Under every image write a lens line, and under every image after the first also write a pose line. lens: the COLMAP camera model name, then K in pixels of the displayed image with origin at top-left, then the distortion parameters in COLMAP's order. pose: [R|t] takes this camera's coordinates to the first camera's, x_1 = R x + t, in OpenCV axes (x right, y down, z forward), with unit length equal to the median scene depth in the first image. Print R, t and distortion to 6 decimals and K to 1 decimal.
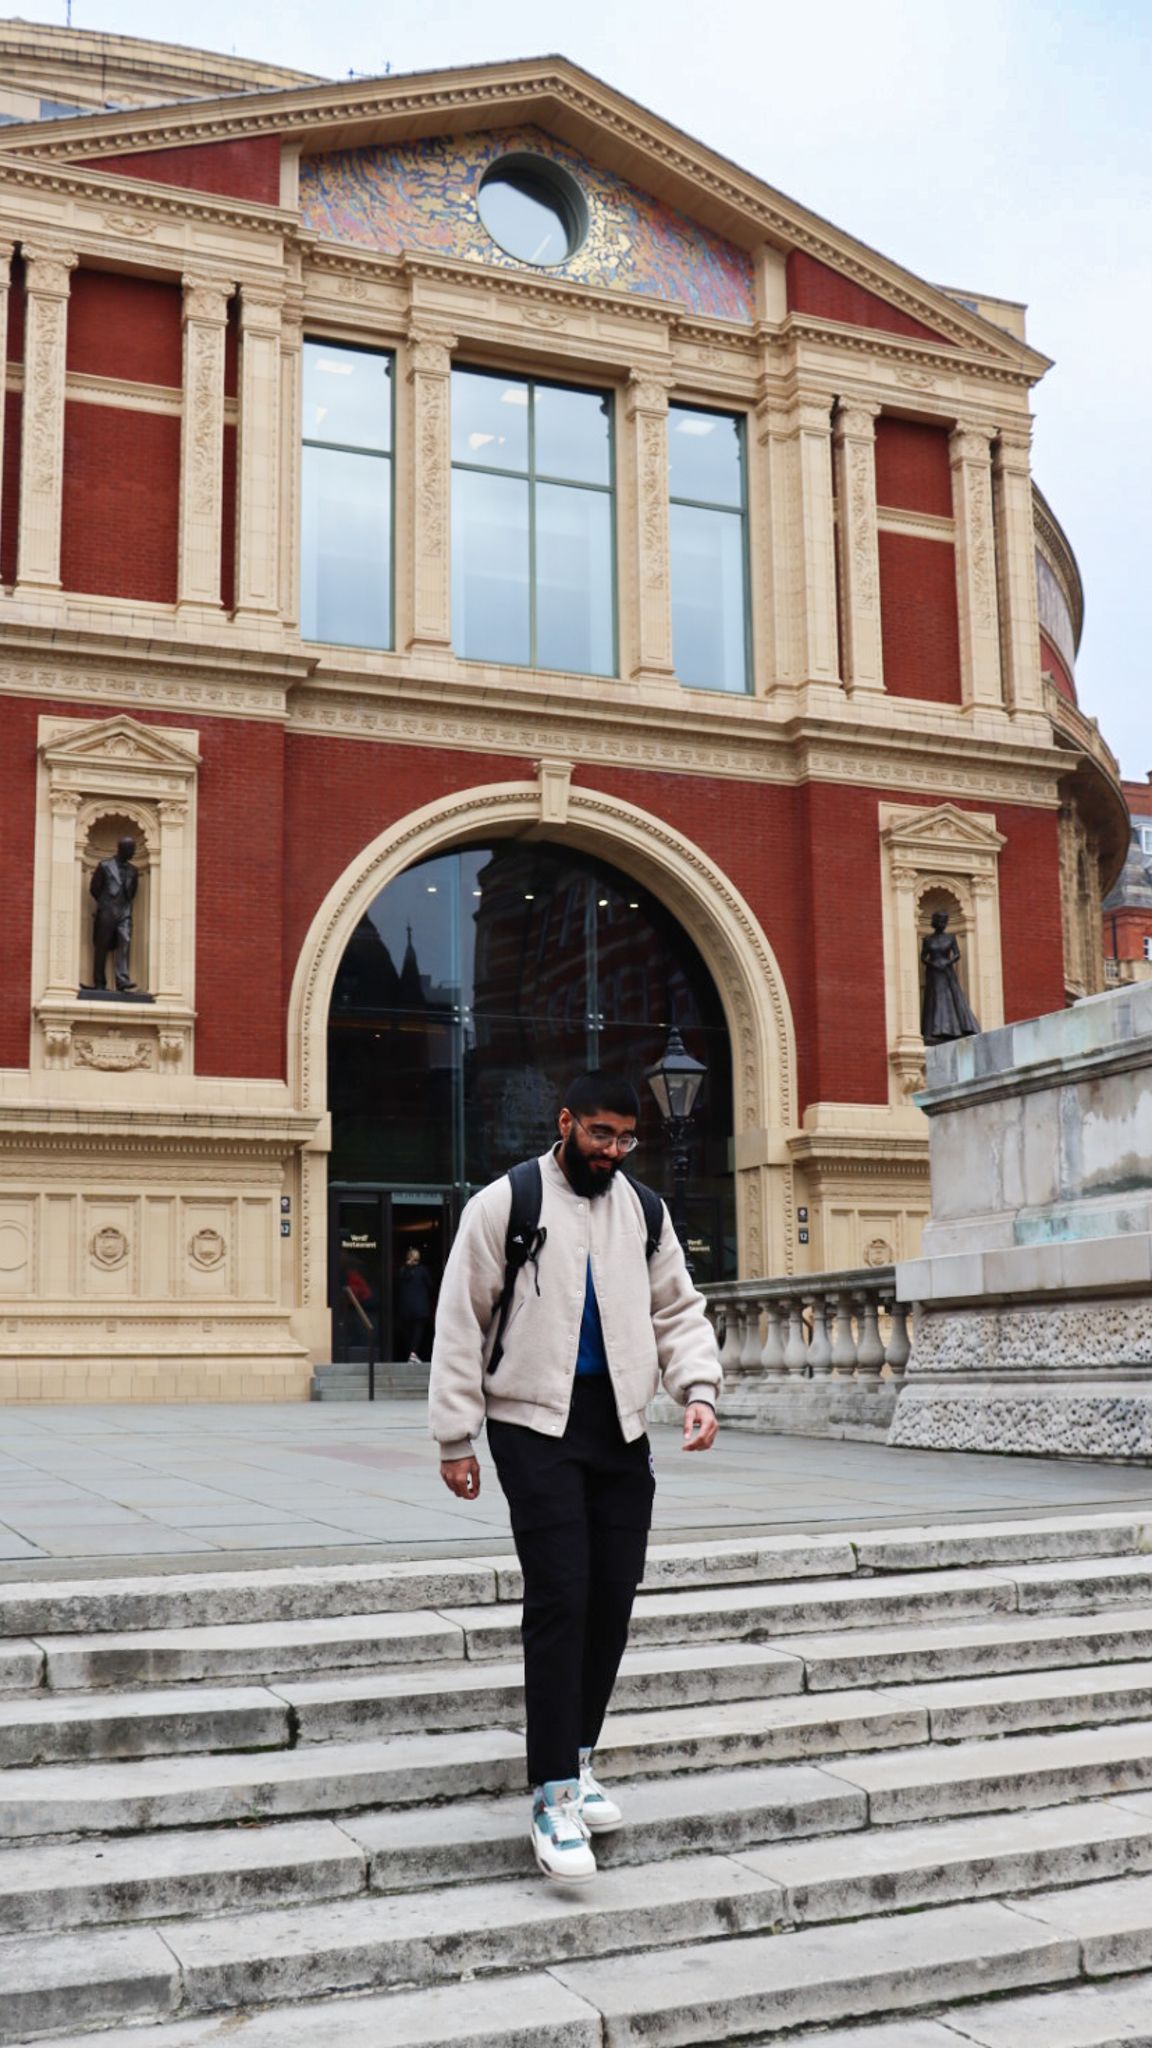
lens RADIAL K [[1934.6, 0, 574.2], [0, 1934.6, 1023.0], [0, 0, 1]] dist [0.007118, 0.000000]
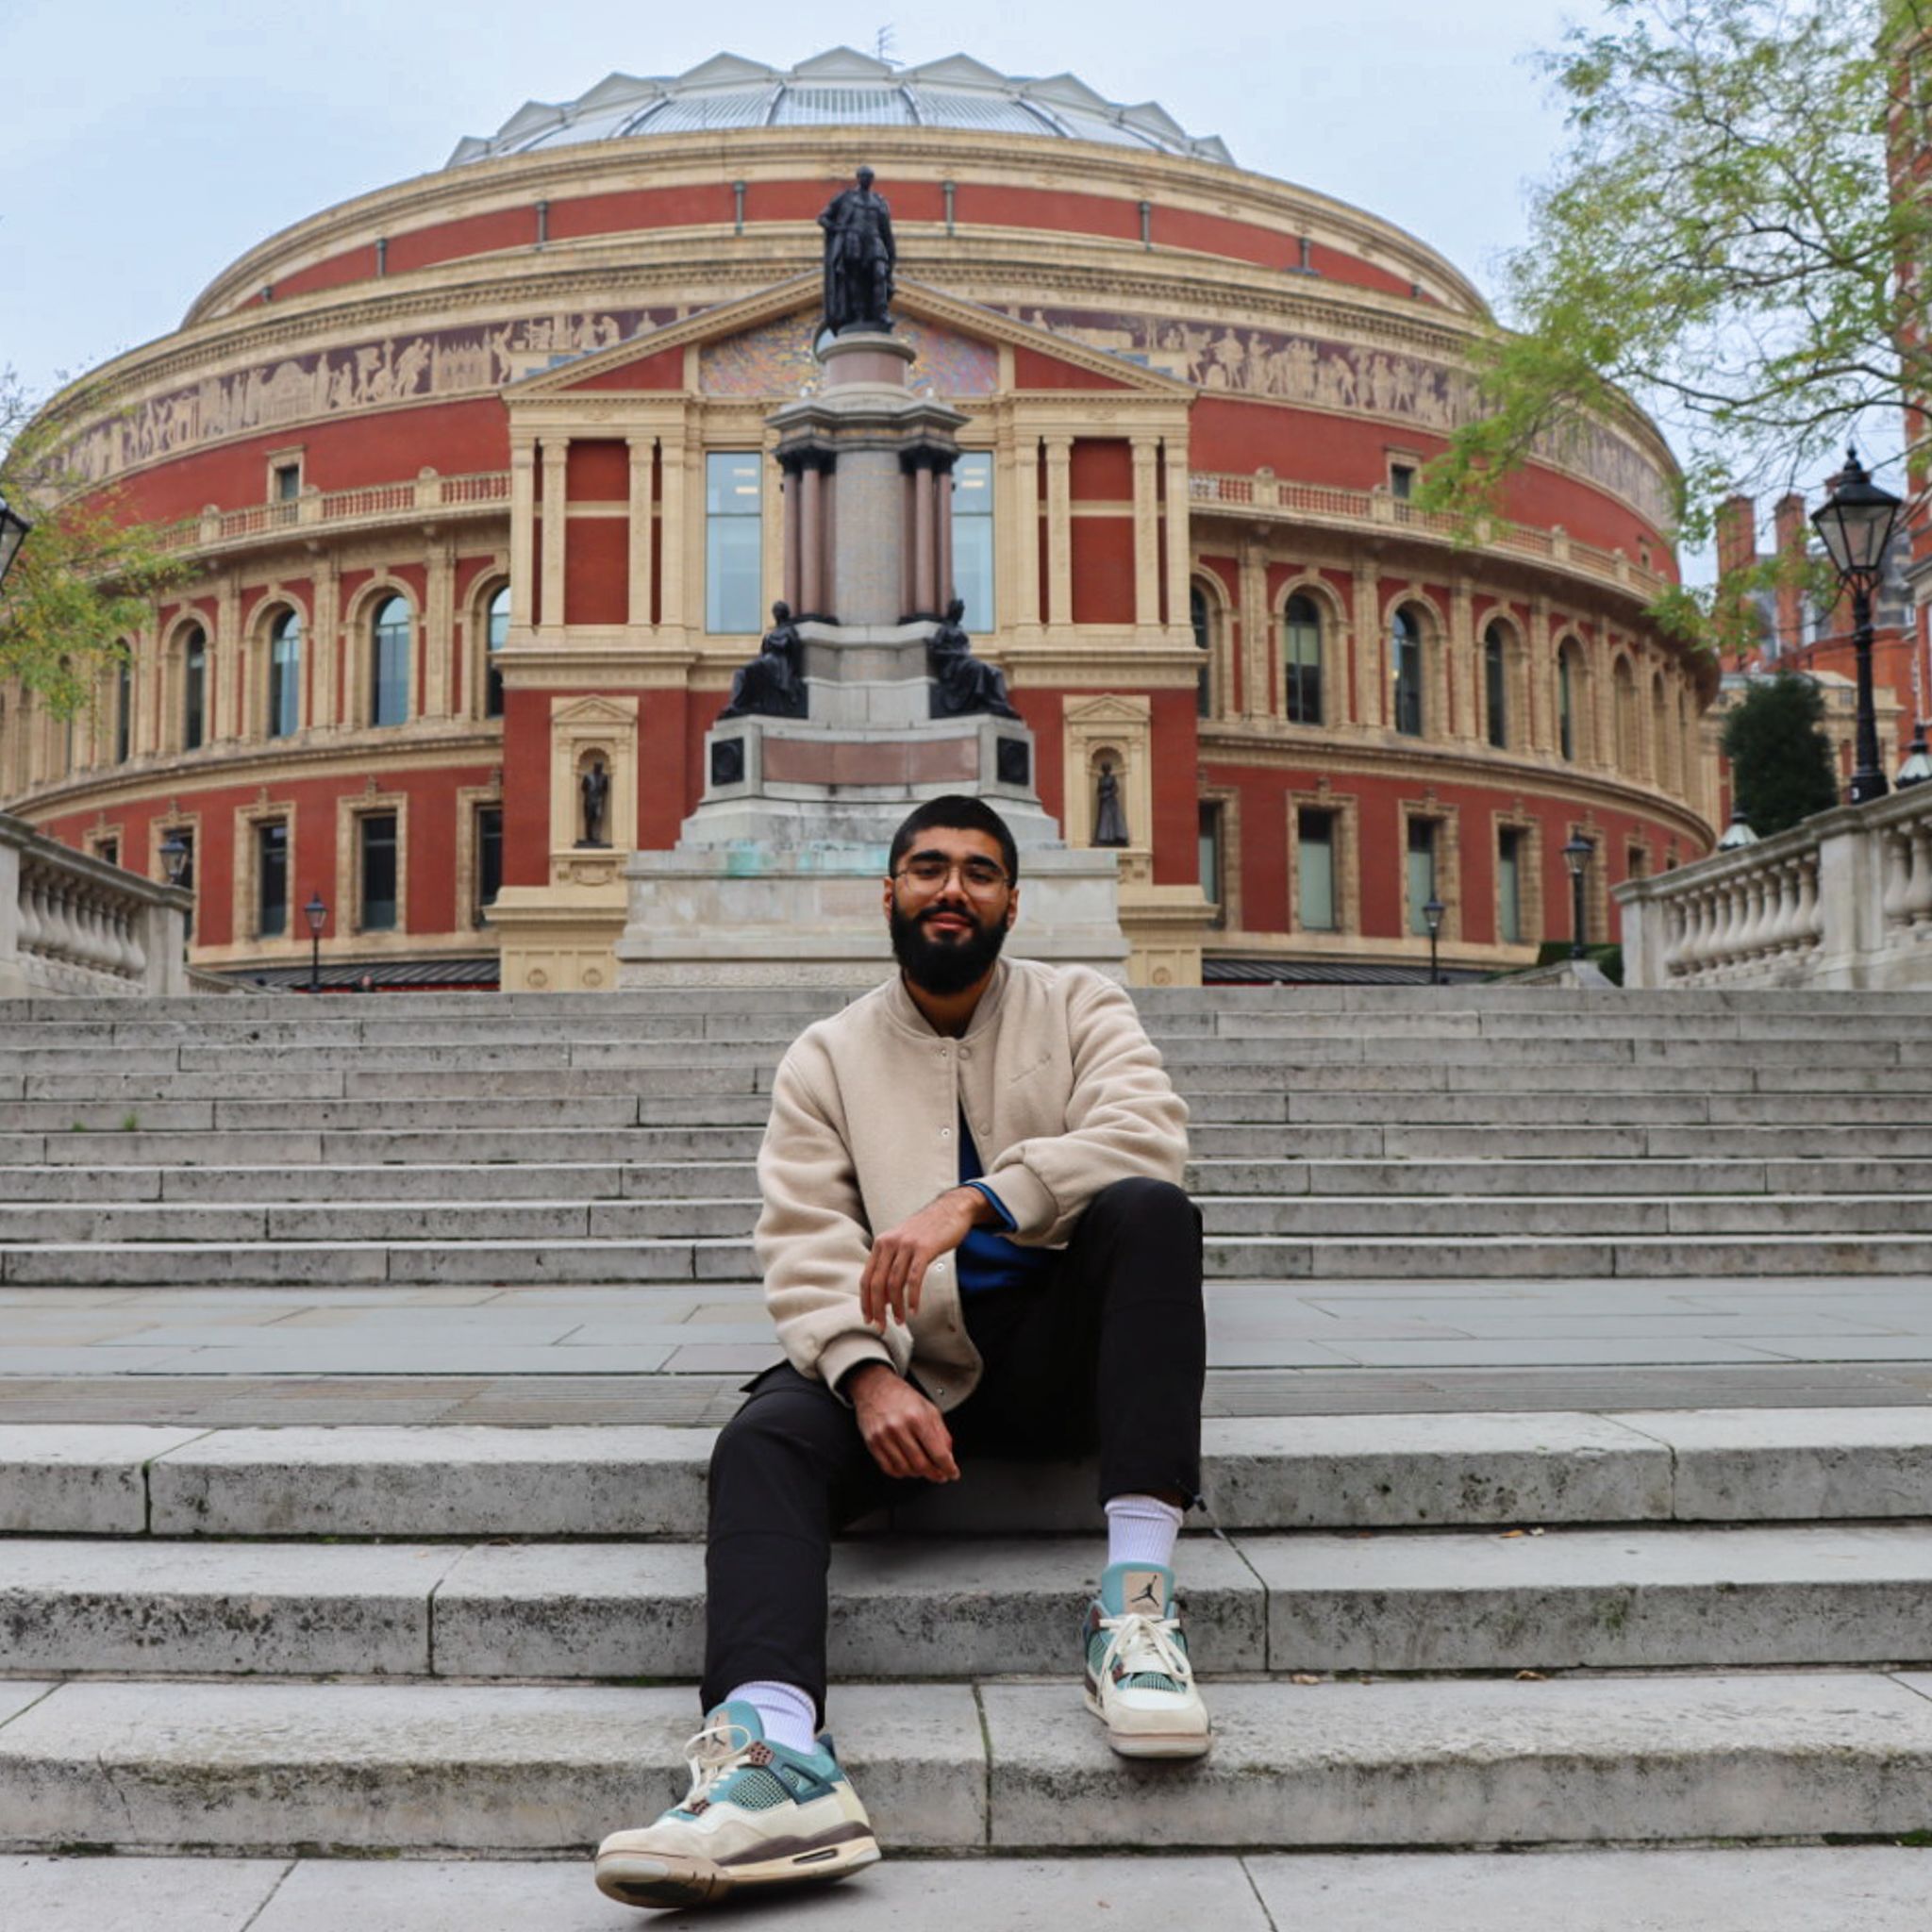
lens RADIAL K [[1044.4, 0, 967.7], [0, 1044.4, 970.0], [0, 0, 1]] dist [-0.001165, -0.000772]
pose [[0.933272, -0.014296, -0.358886, 0.434779], [0.052953, 0.993765, 0.098117, 0.023889], [0.355246, -0.110574, 0.928210, 0.165773]]
